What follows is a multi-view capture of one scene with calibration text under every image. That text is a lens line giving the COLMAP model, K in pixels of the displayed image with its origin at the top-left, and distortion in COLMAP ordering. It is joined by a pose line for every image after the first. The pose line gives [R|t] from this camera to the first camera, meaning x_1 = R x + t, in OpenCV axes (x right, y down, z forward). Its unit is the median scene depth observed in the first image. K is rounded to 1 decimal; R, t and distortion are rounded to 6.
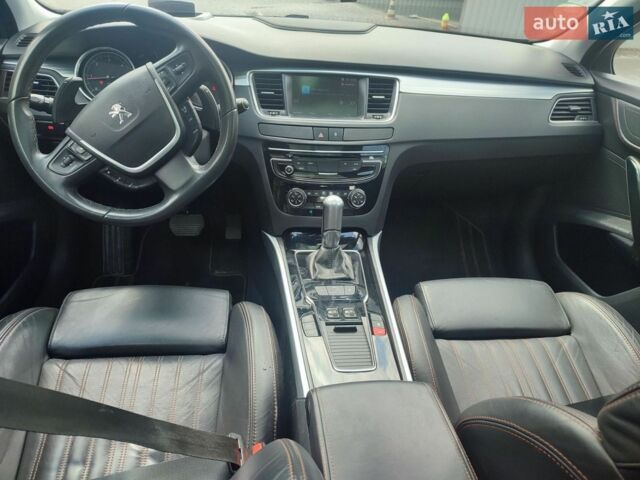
lens RADIAL K [[478.7, 0, 320.0], [0, 478.7, 240.0], [0, 0, 1]] dist [0.002812, 0.002285]
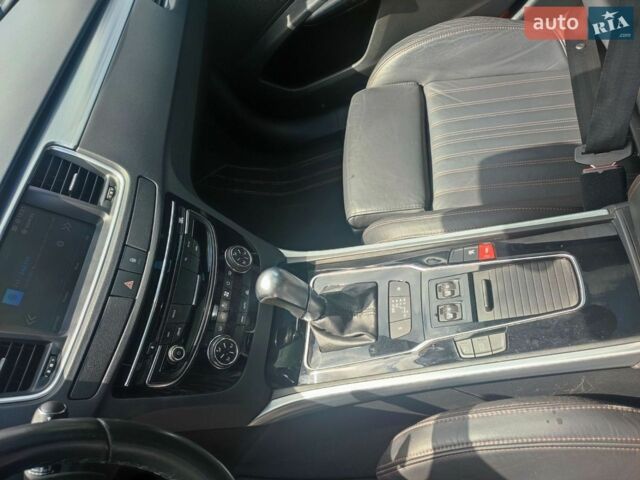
lens RADIAL K [[478.7, 0, 320.0], [0, 478.7, 240.0], [0, 0, 1]] dist [0.002812, 0.002285]
pose [[0.118399, -0.908203, 0.401433, -0.142404], [0.867392, 0.291382, 0.403395, -0.253280], [-0.483335, 0.300438, 0.822268, 0.397599]]
